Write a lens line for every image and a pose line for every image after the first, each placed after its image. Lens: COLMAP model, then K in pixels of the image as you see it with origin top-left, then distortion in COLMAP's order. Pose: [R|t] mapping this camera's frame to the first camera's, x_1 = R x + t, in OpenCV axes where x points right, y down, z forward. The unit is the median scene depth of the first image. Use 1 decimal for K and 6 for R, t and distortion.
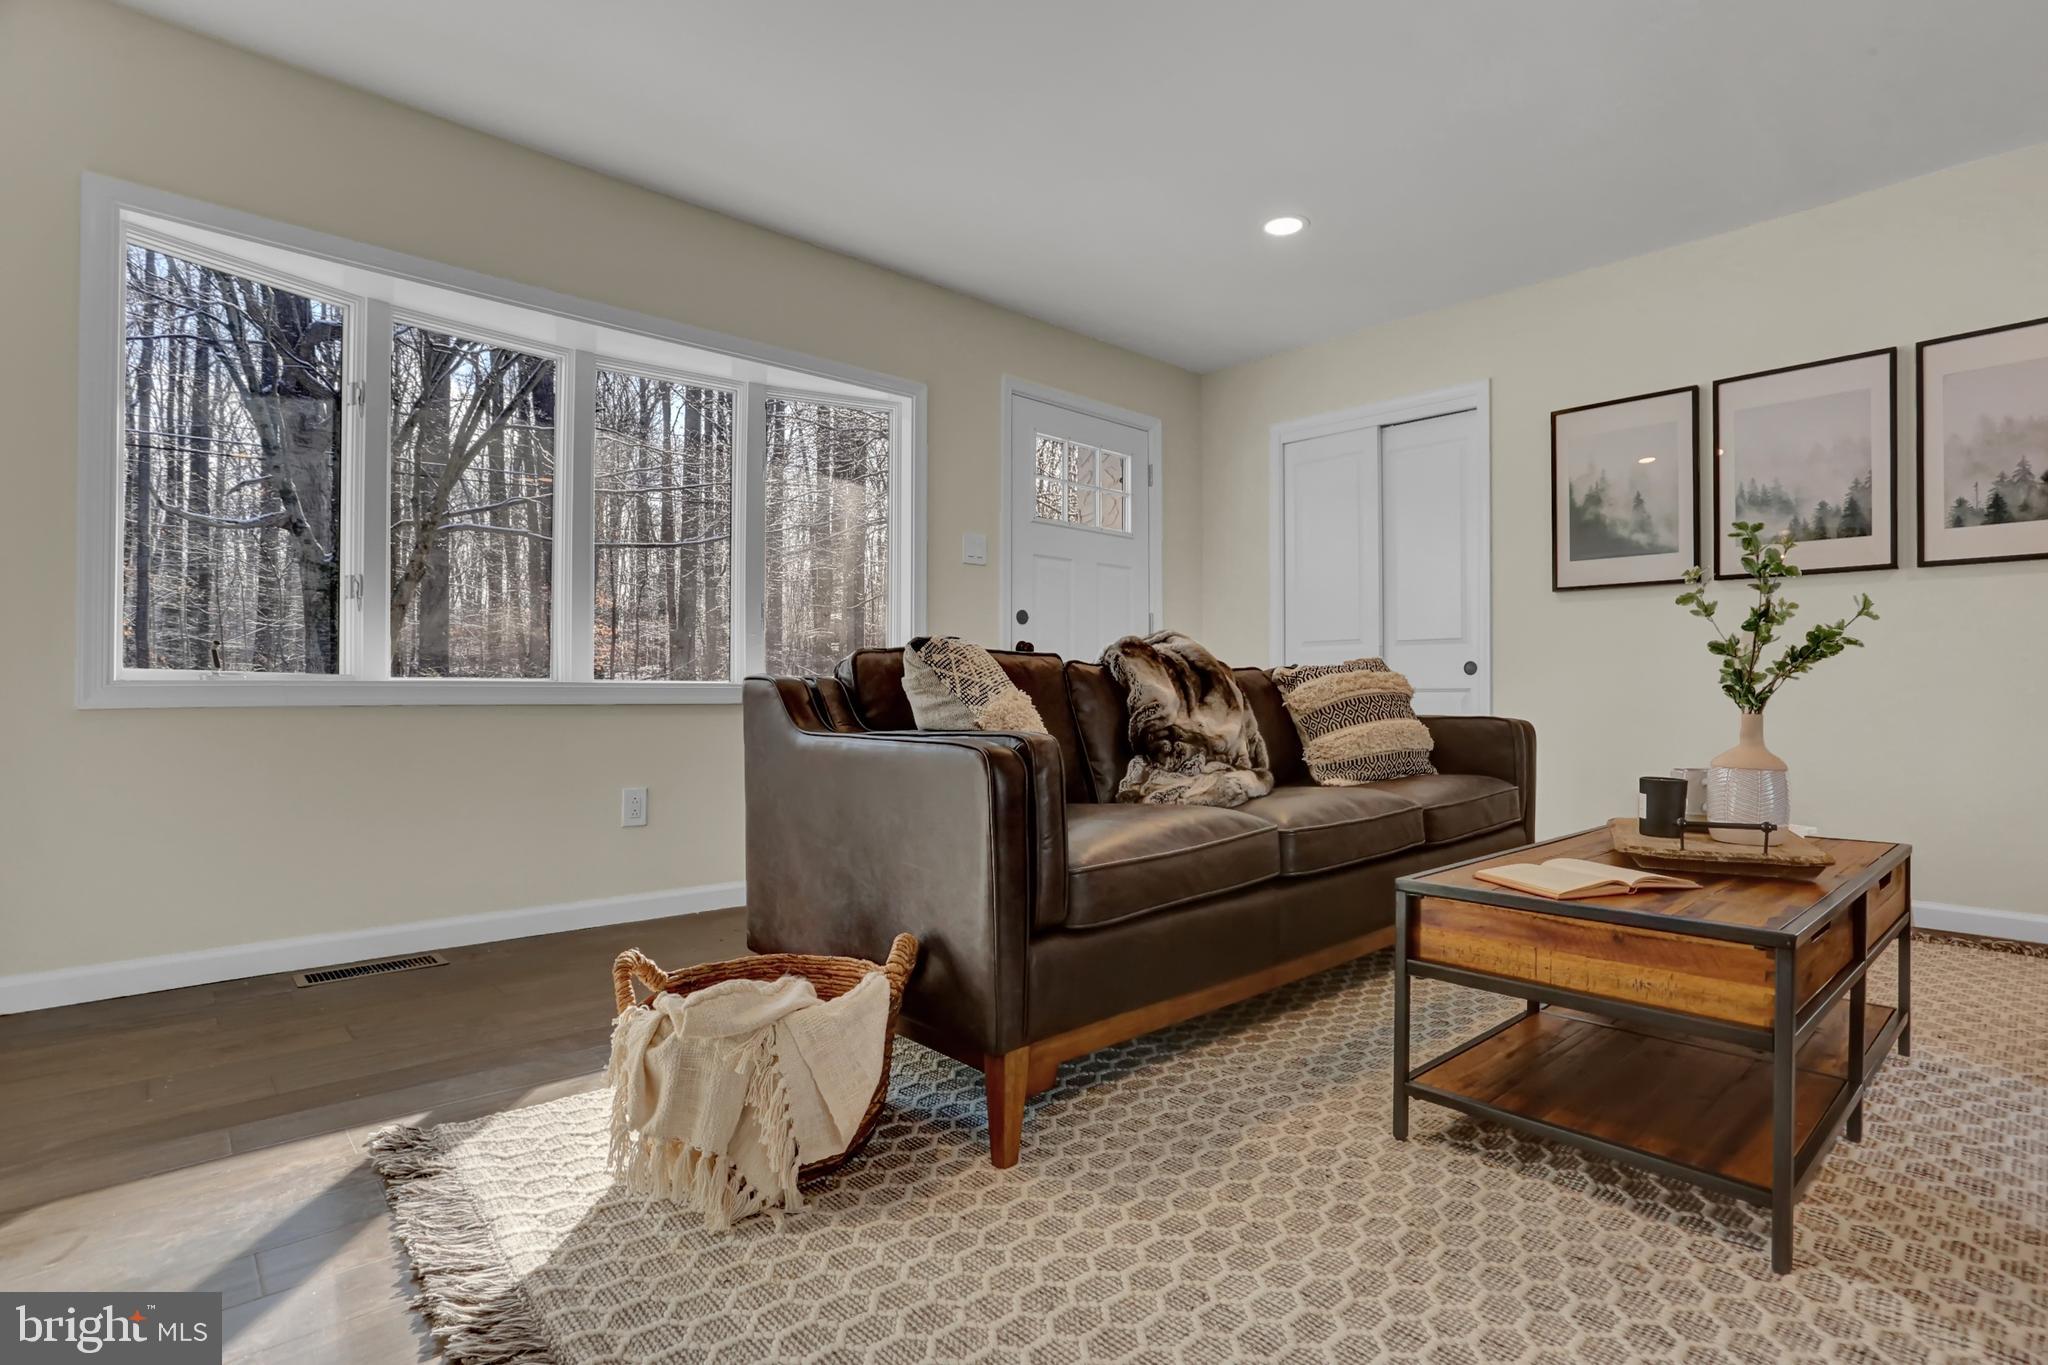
lens RADIAL K [[992.8, 0, 1064.7], [0, 992.8, 690.4], [0, 0, 1]] dist [-0.065092, 0.024592]
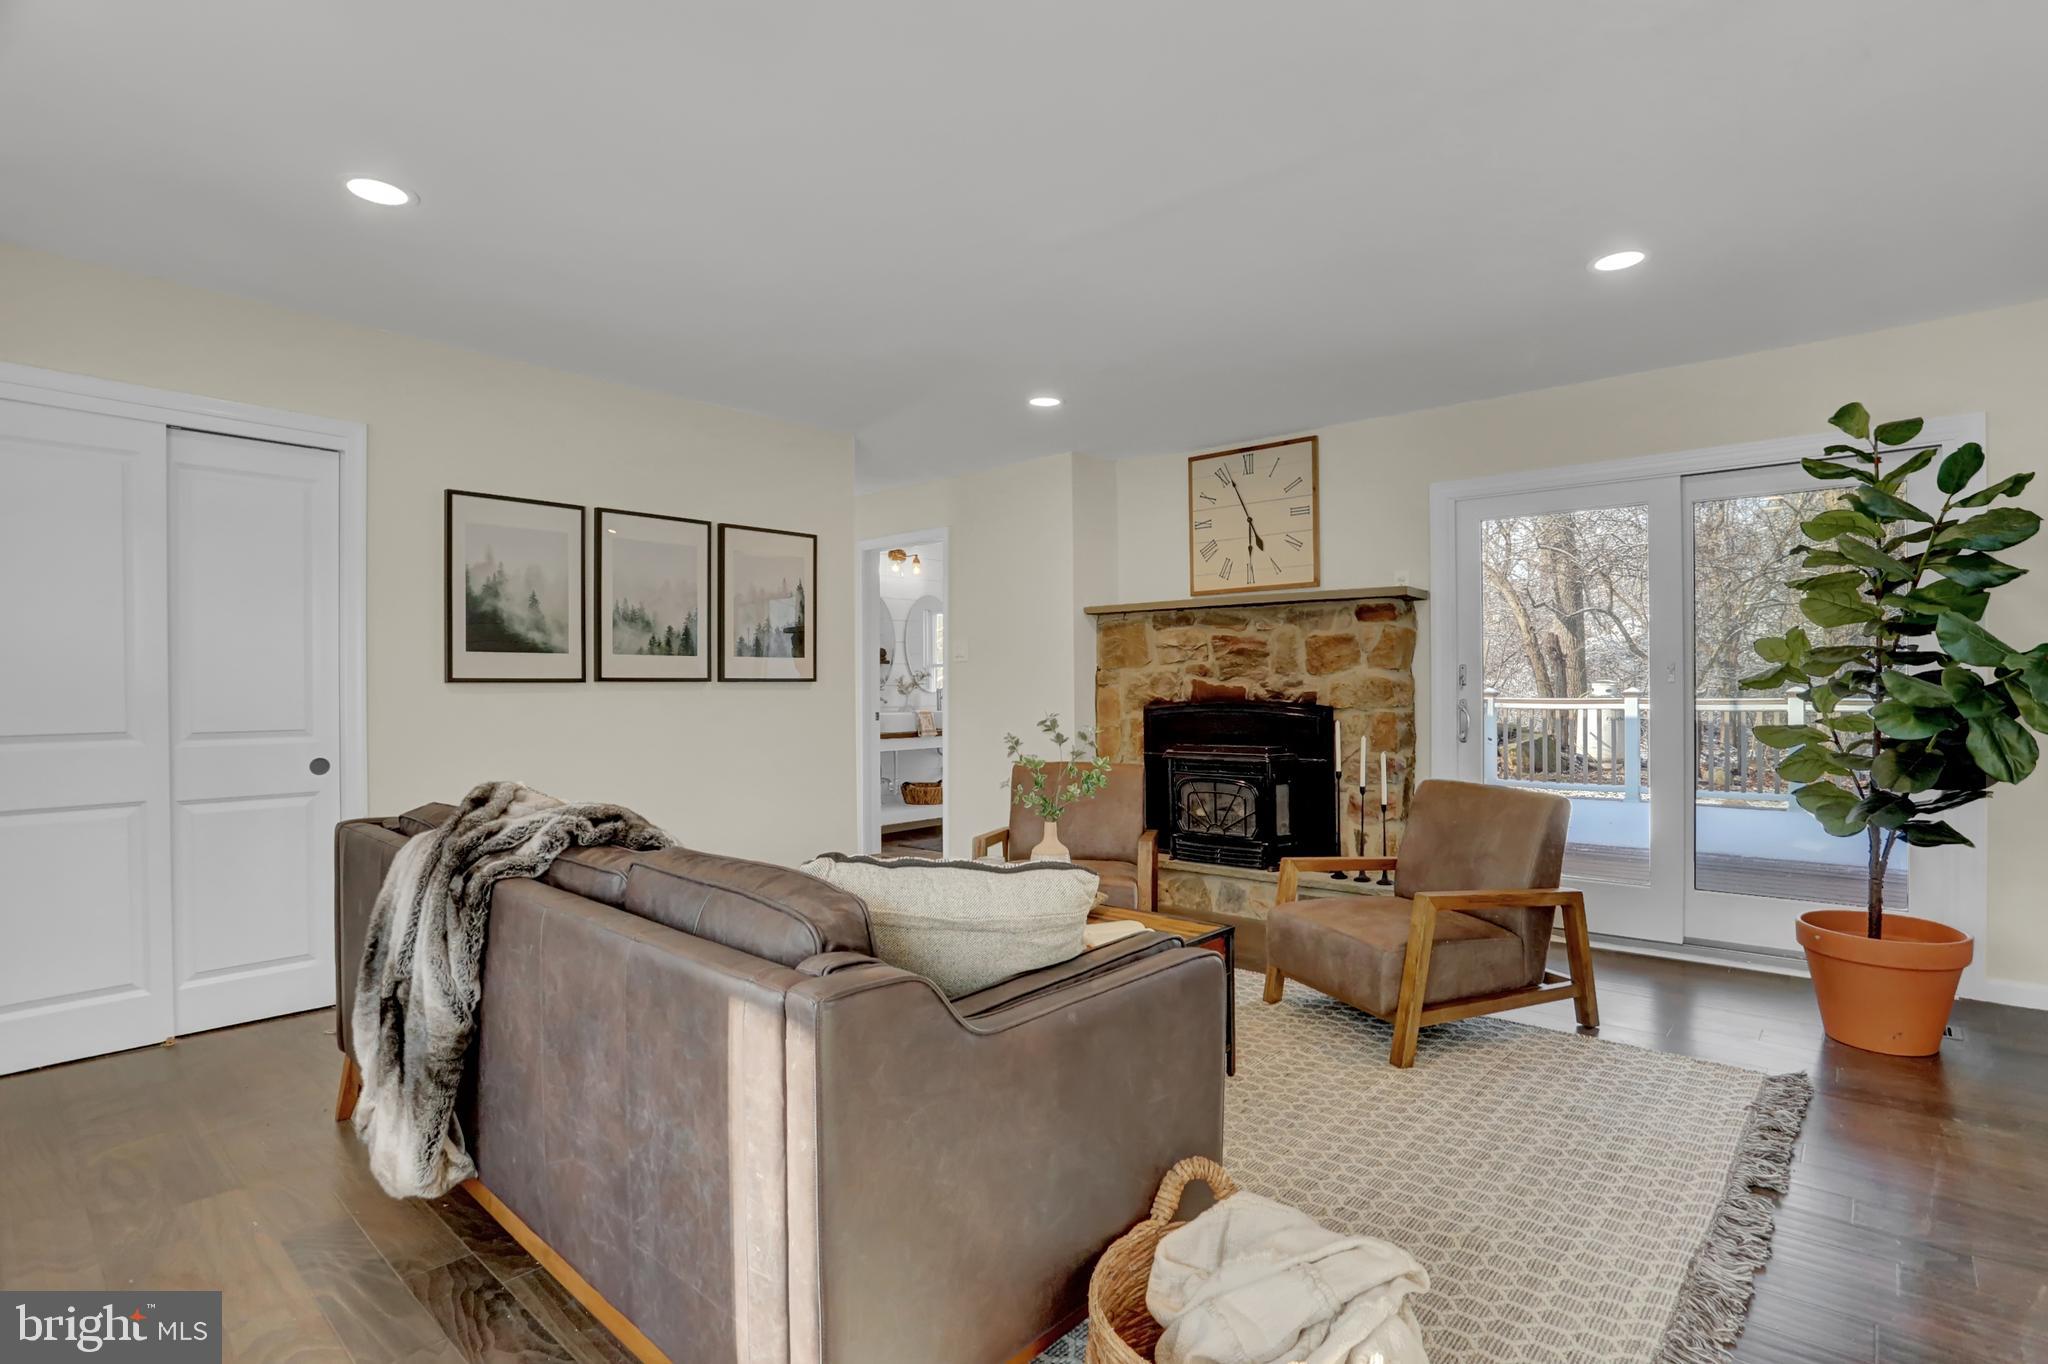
lens RADIAL K [[992.8, 0, 1036.5], [0, 992.8, 710.3], [0, 0, 1]] dist [-0.065092, 0.024592]
pose [[-0.080139, -0.025509, 0.996457, -0.707370], [0.001777, 0.999667, 0.025734, -0.146919], [-0.996782, 0.003833, -0.080067, 0.774869]]
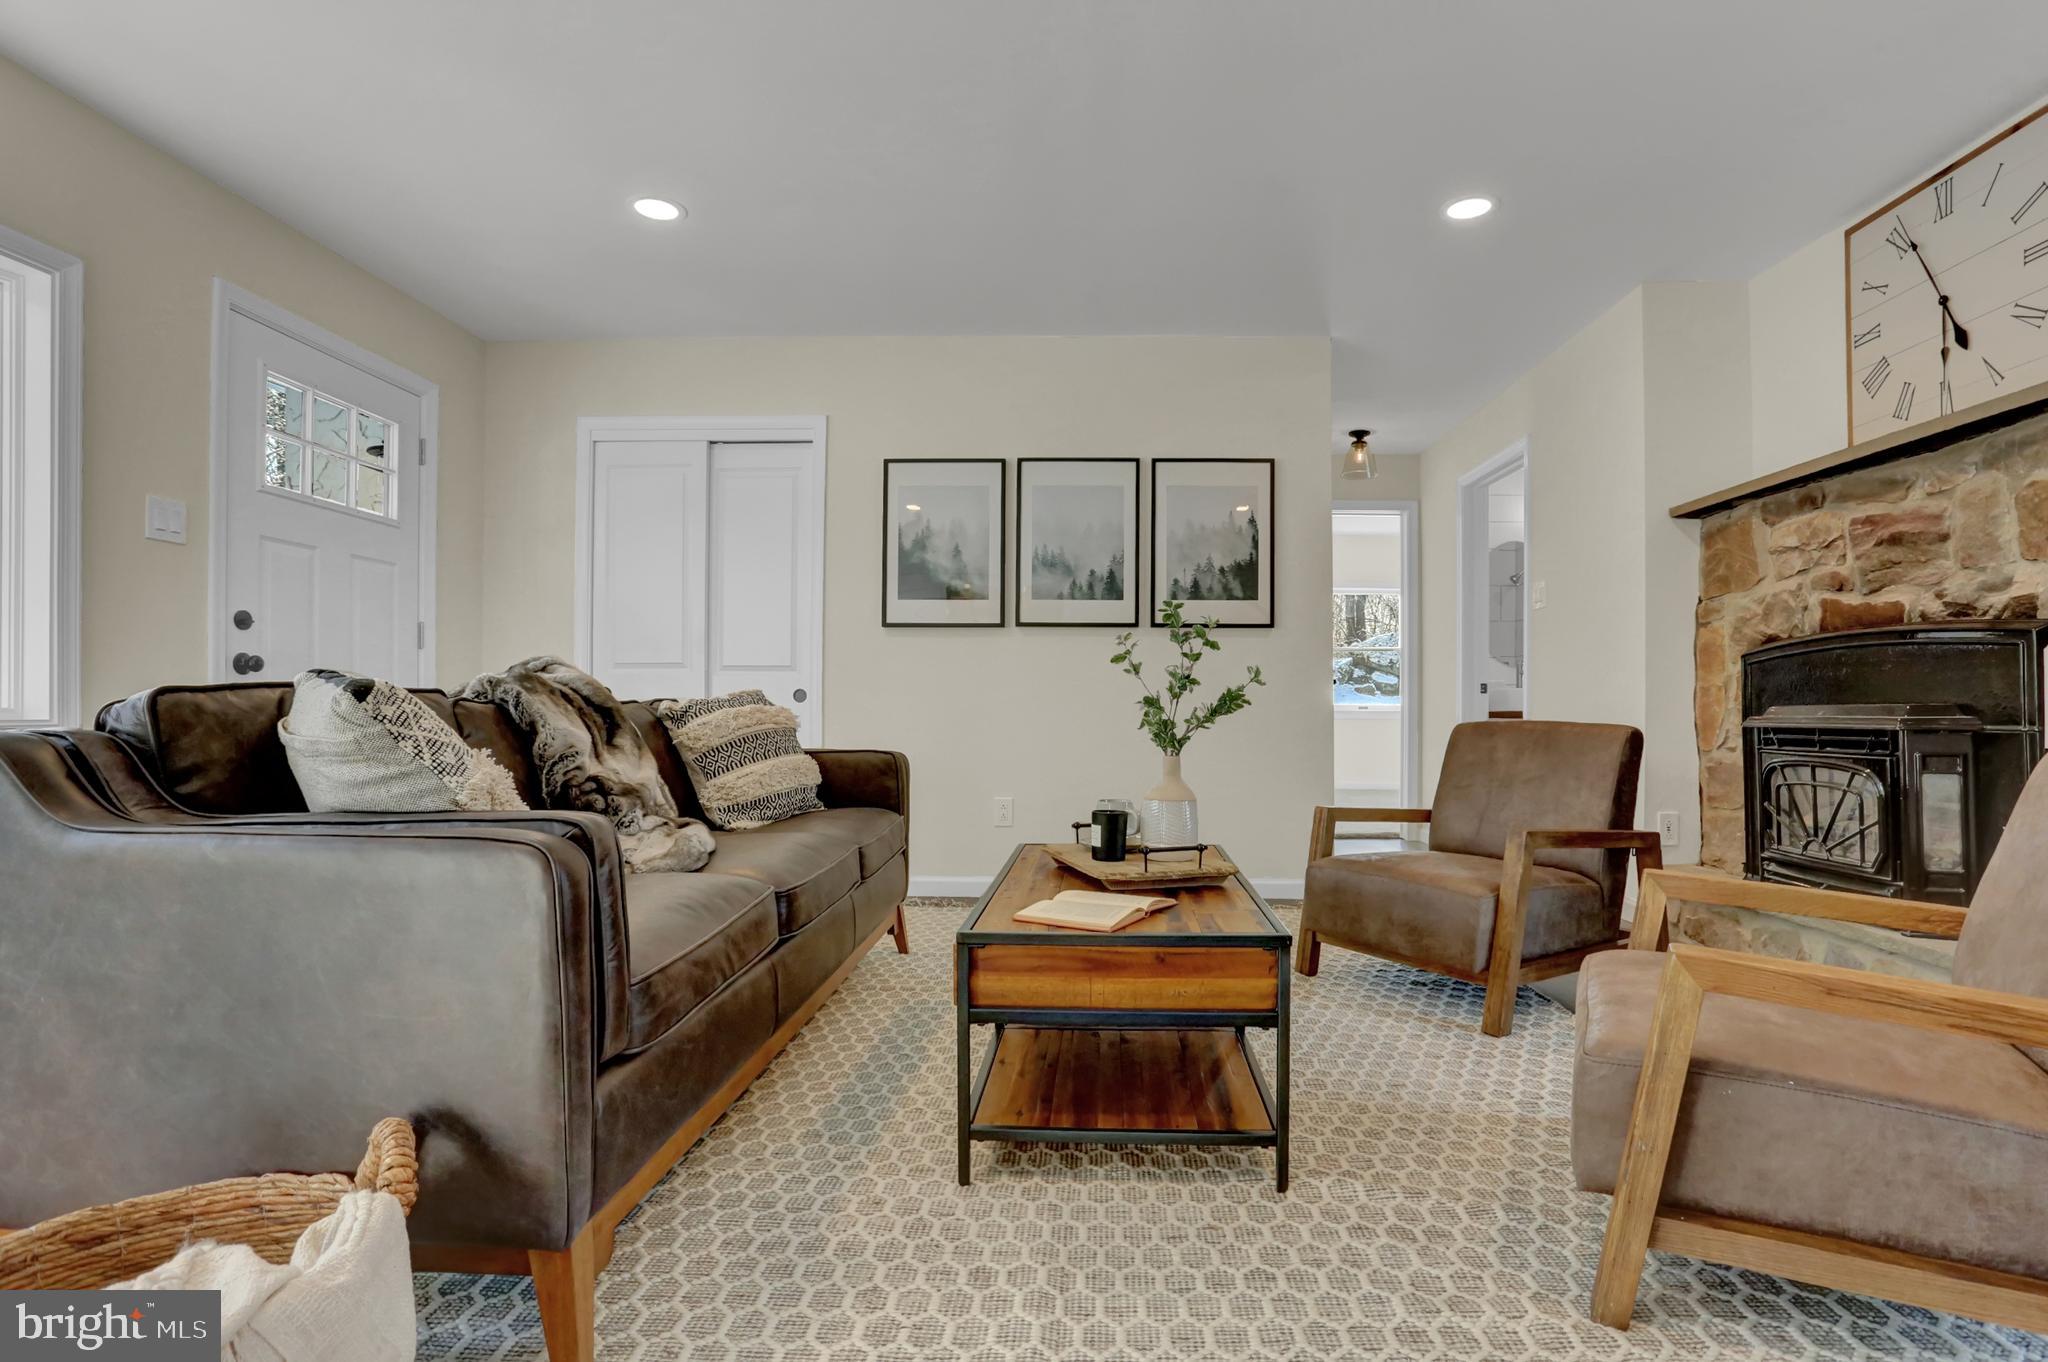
lens RADIAL K [[992.8, 0, 1071.9], [0, 992.8, 718.6], [0, 0, 1]] dist [-0.065092, 0.024592]
pose [[0.705727, -0.007256, 0.708447, -0.187985], [-0.005789, 0.999855, 0.016007, -0.028274], [-0.708460, -0.015398, 0.705583, 0.126719]]
